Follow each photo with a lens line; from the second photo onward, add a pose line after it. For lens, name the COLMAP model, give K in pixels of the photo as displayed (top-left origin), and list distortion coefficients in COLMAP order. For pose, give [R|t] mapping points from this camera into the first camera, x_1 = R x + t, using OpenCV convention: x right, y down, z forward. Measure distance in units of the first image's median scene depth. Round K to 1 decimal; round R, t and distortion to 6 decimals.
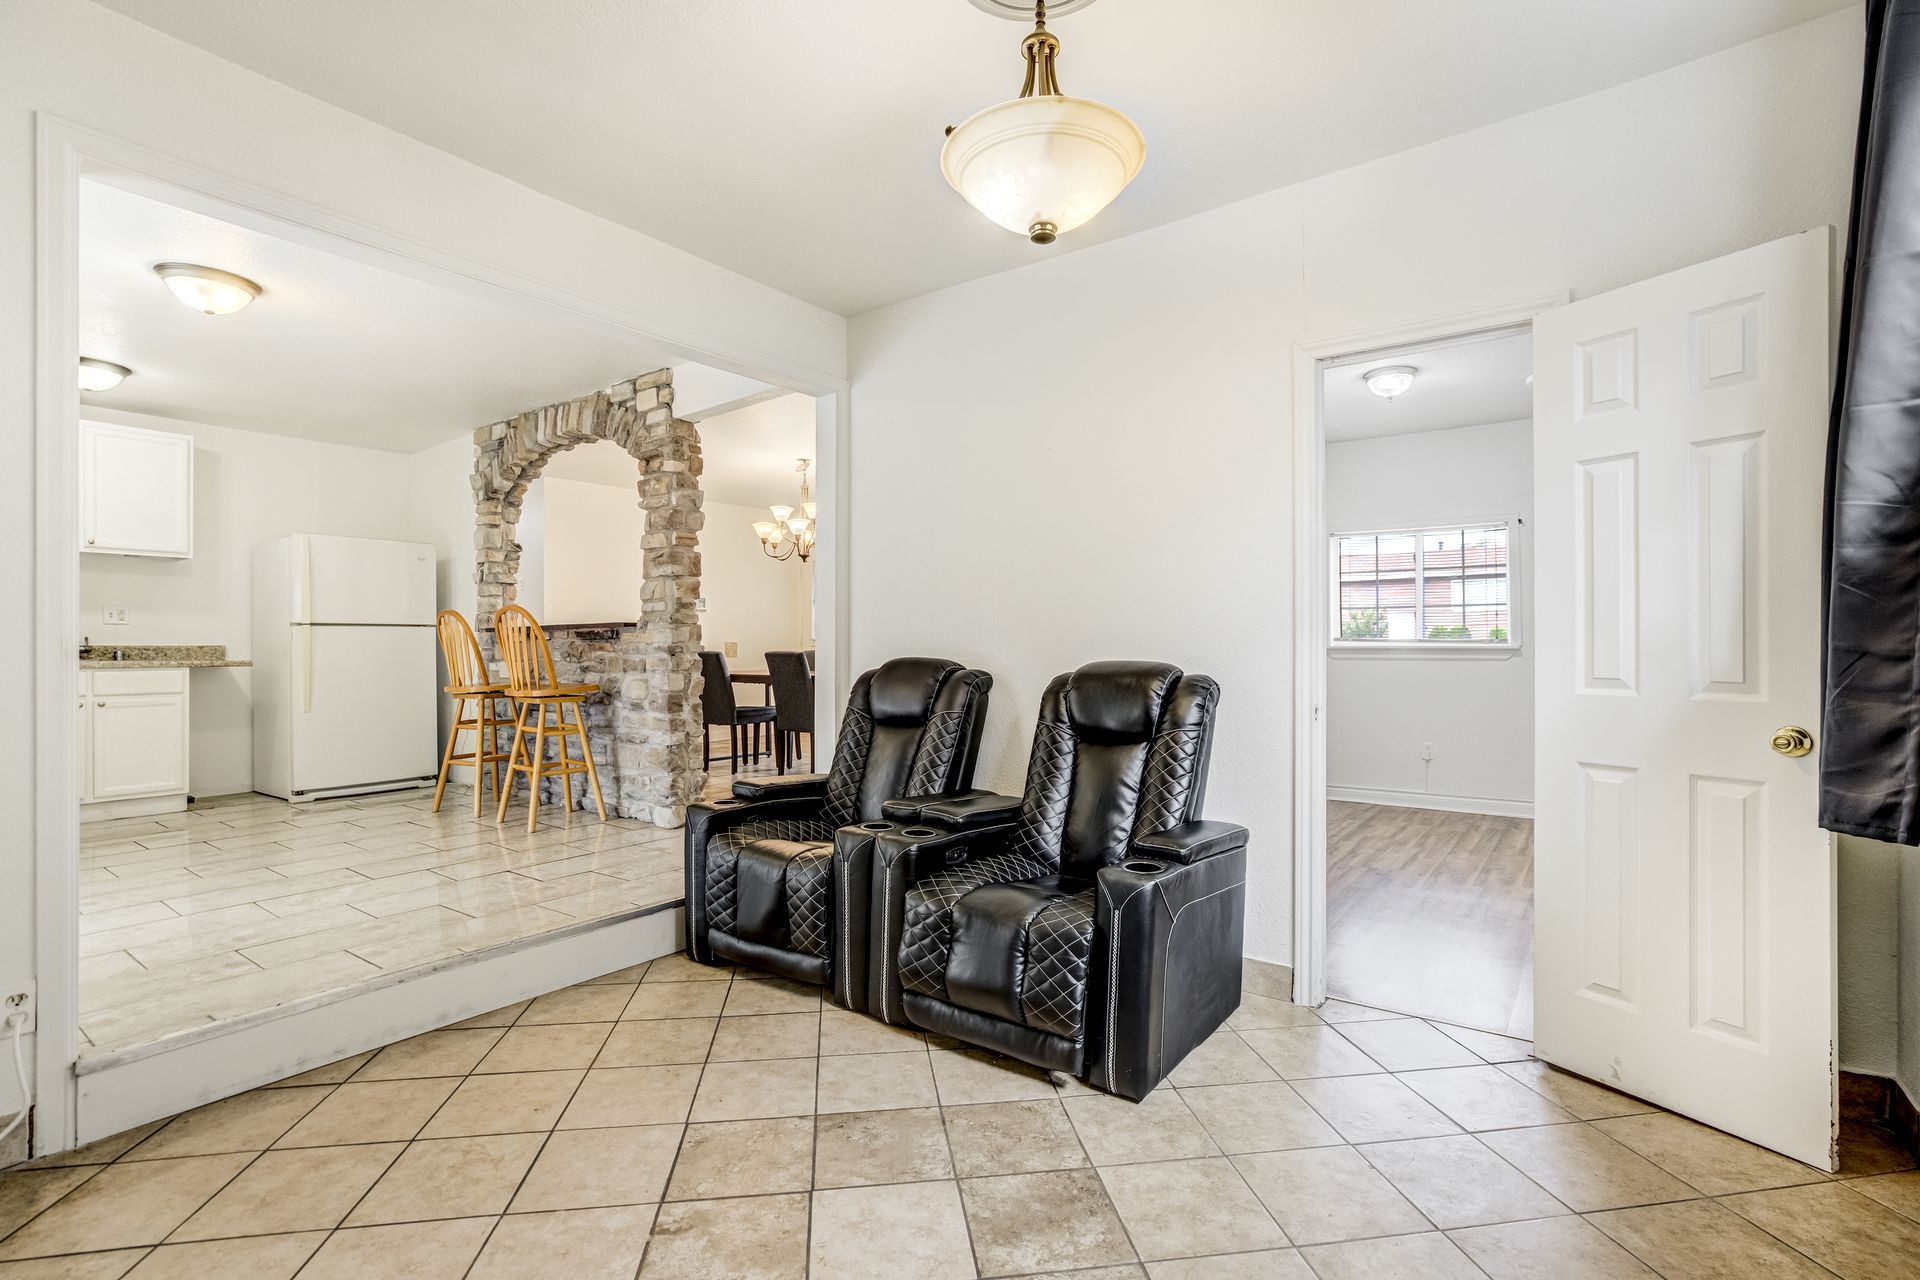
lens RADIAL K [[910.4, 0, 960.0], [0, 910.4, 640.0], [0, 0, 1]] dist [0.011736, 0.000139]
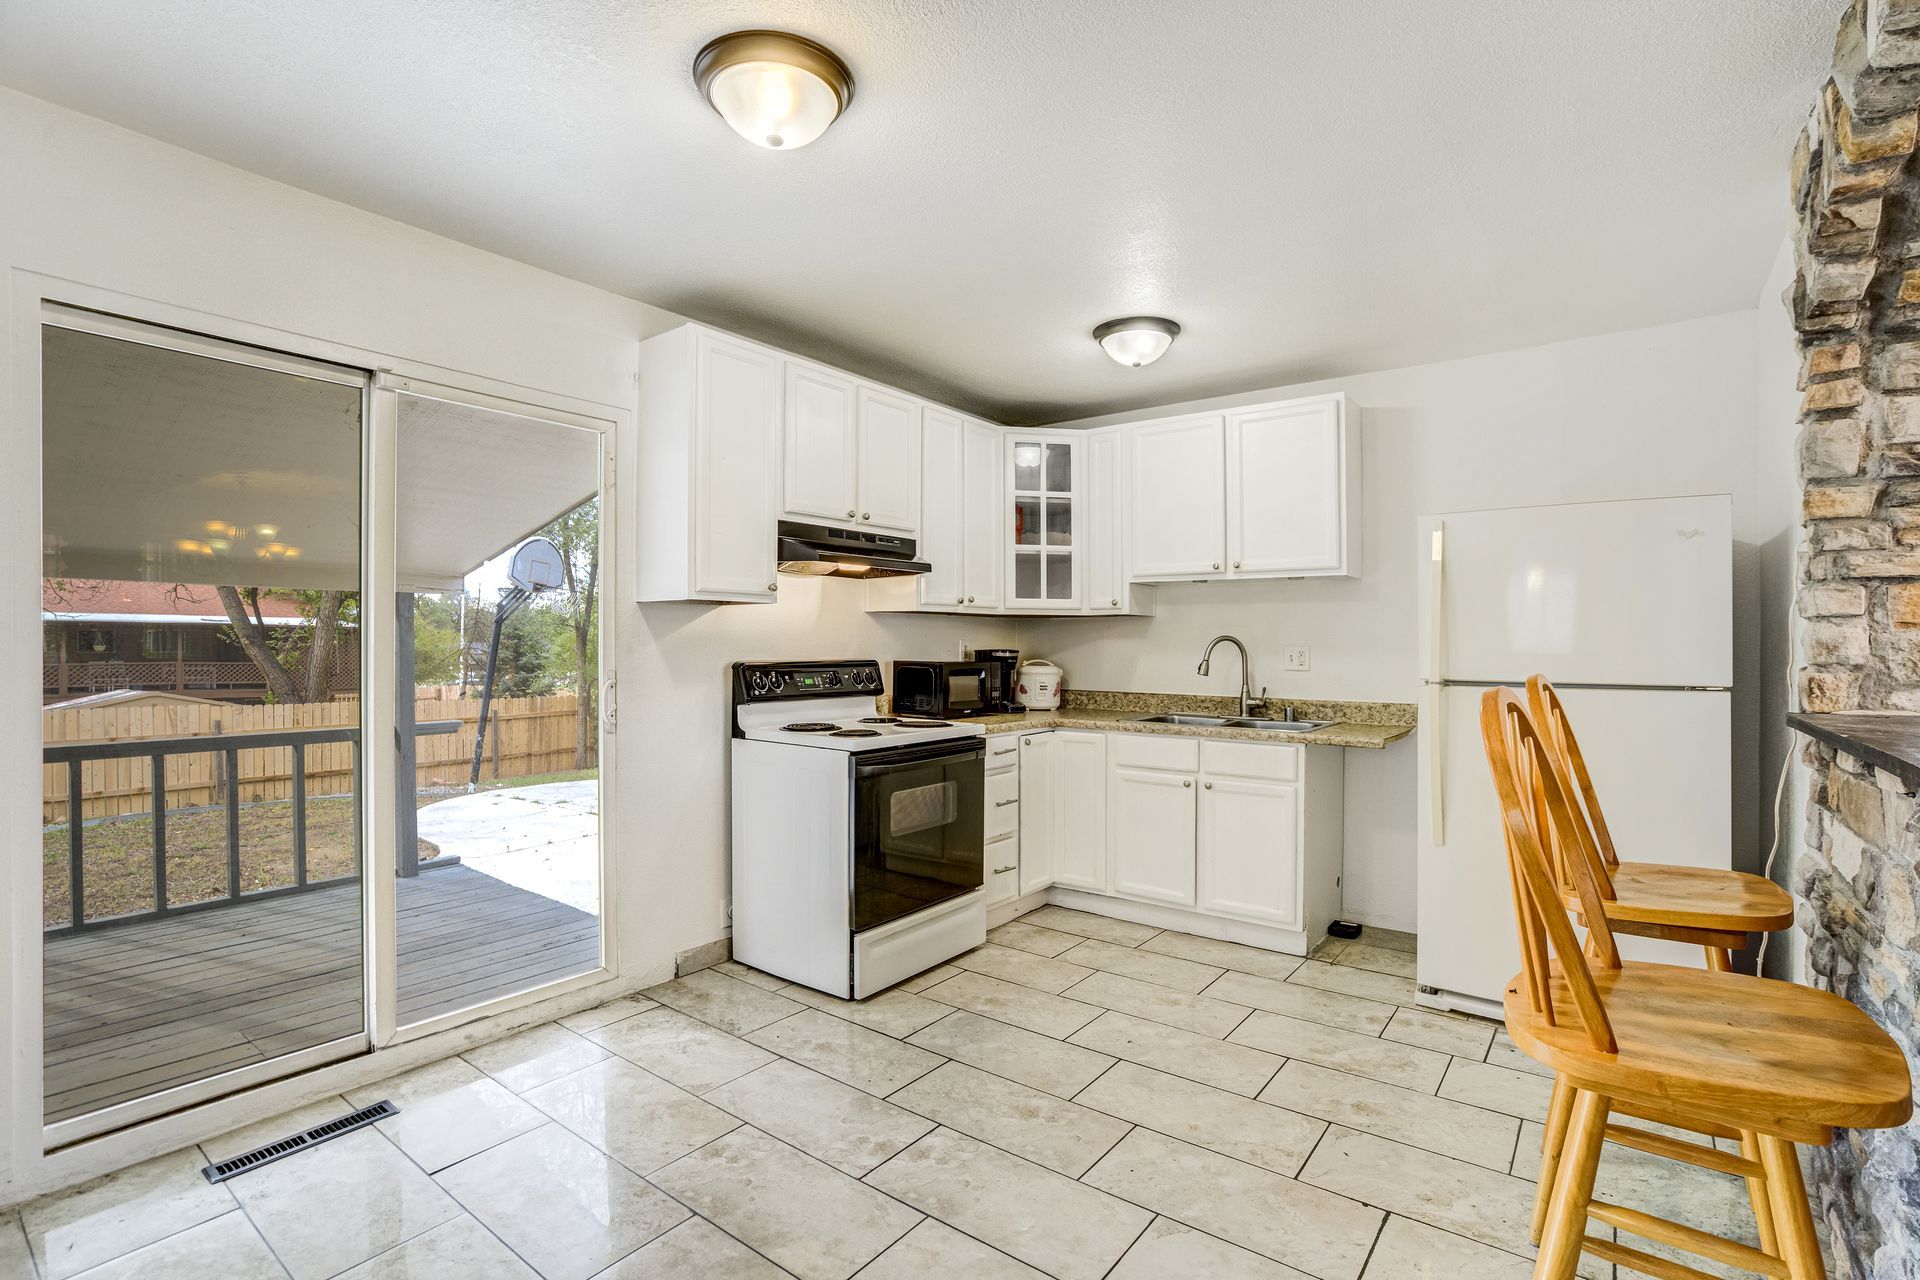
lens RADIAL K [[868.6, 0, 968.8], [0, 868.6, 639.5], [0, 0, 1]] dist [-0.057169, 0.019391]
pose [[-0.036431, 0.006766, -0.999313, -0.222268], [0.006269, 0.999959, 0.006542, -0.052700], [0.999317, -0.006026, -0.036471, 0.821881]]
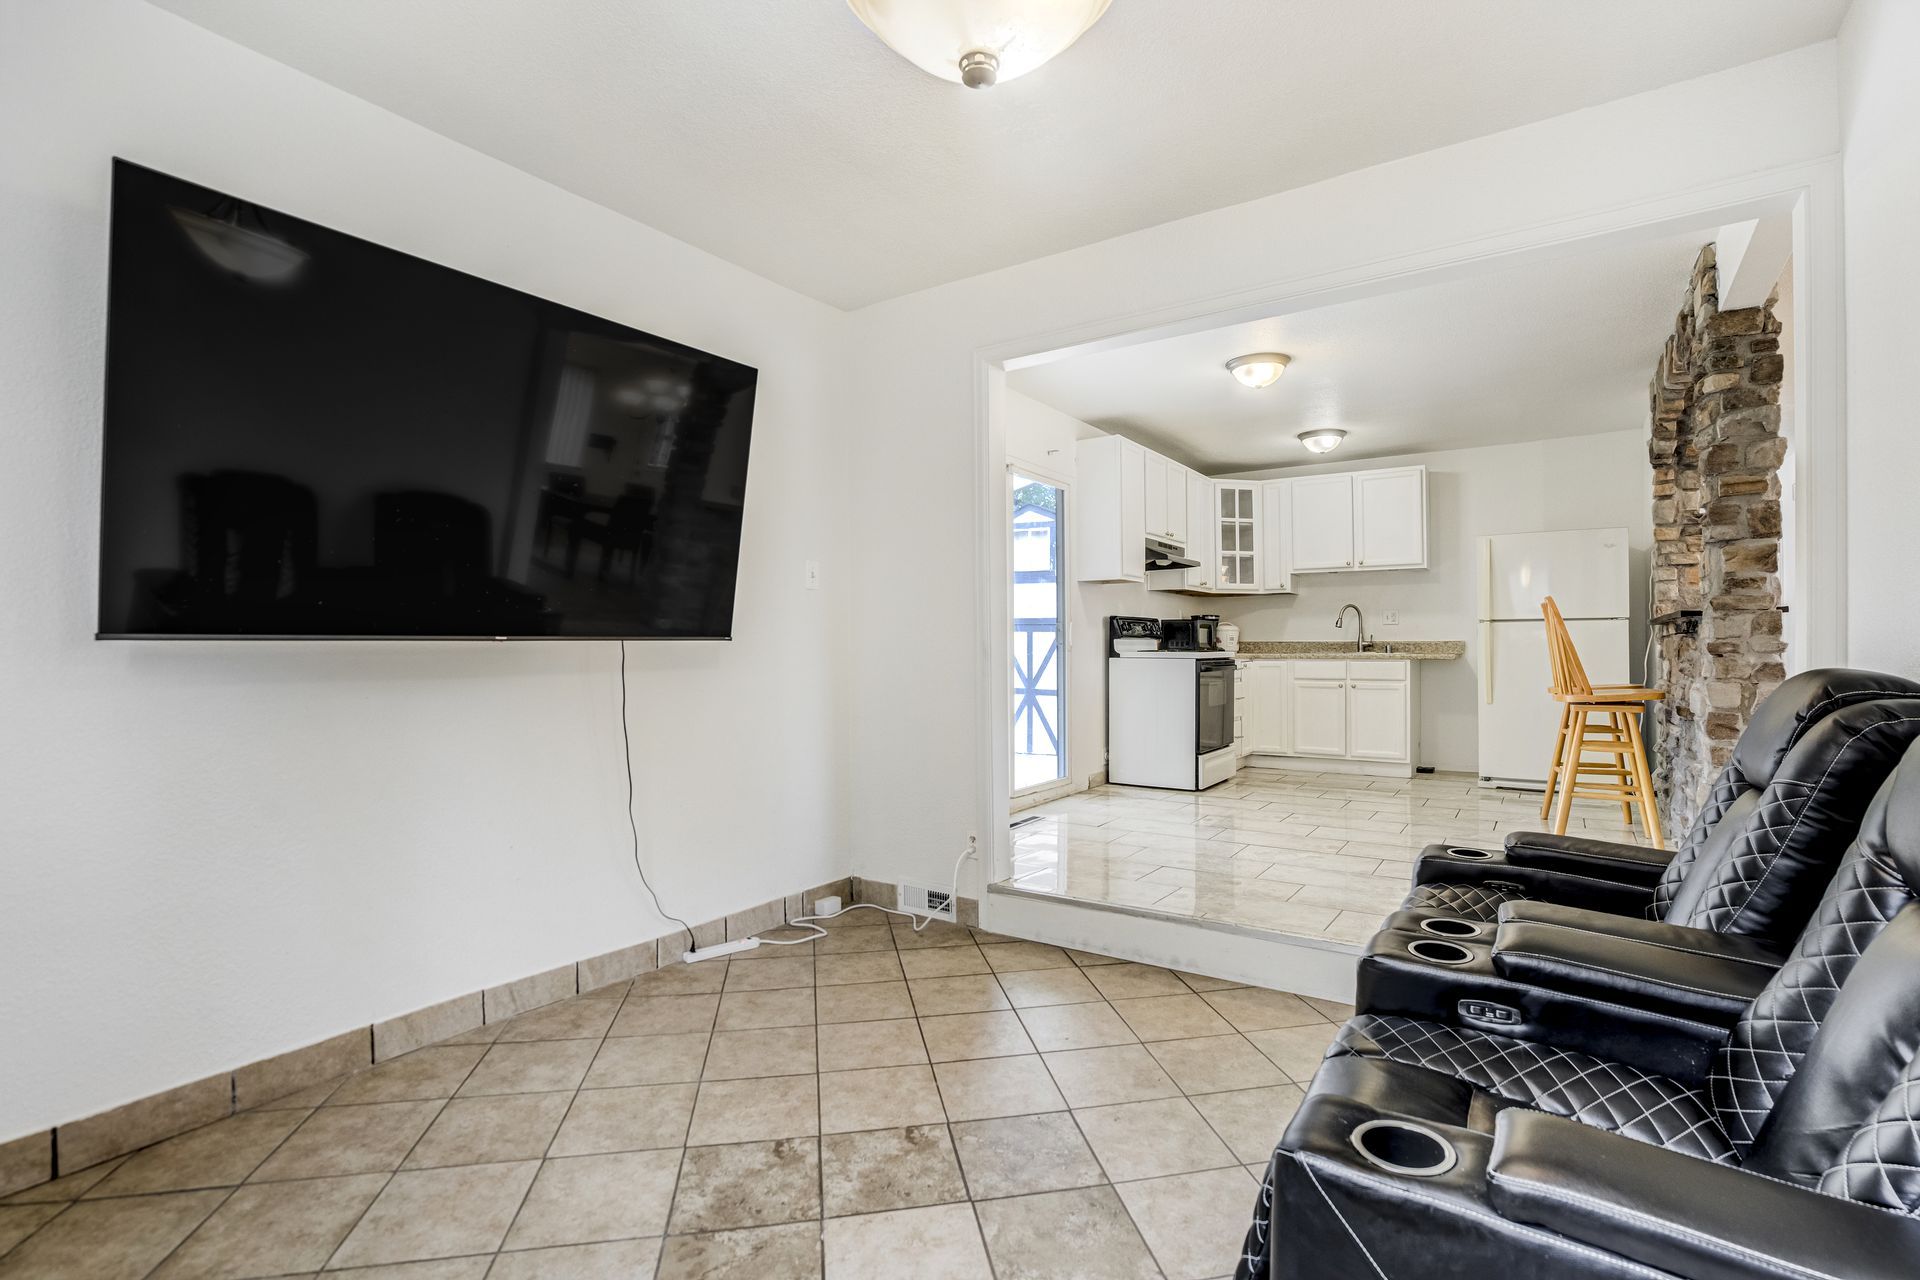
lens RADIAL K [[899.1, 0, 960.5], [0, 899.1, 647.6], [0, 0, 1]] dist [-0.049863, 0.022900]
pose [[0.029661, 0.007359, -0.999533, 0.326718], [0.013865, 0.999874, 0.007773, -0.003139], [0.999464, -0.014089, 0.029555, 0.396556]]
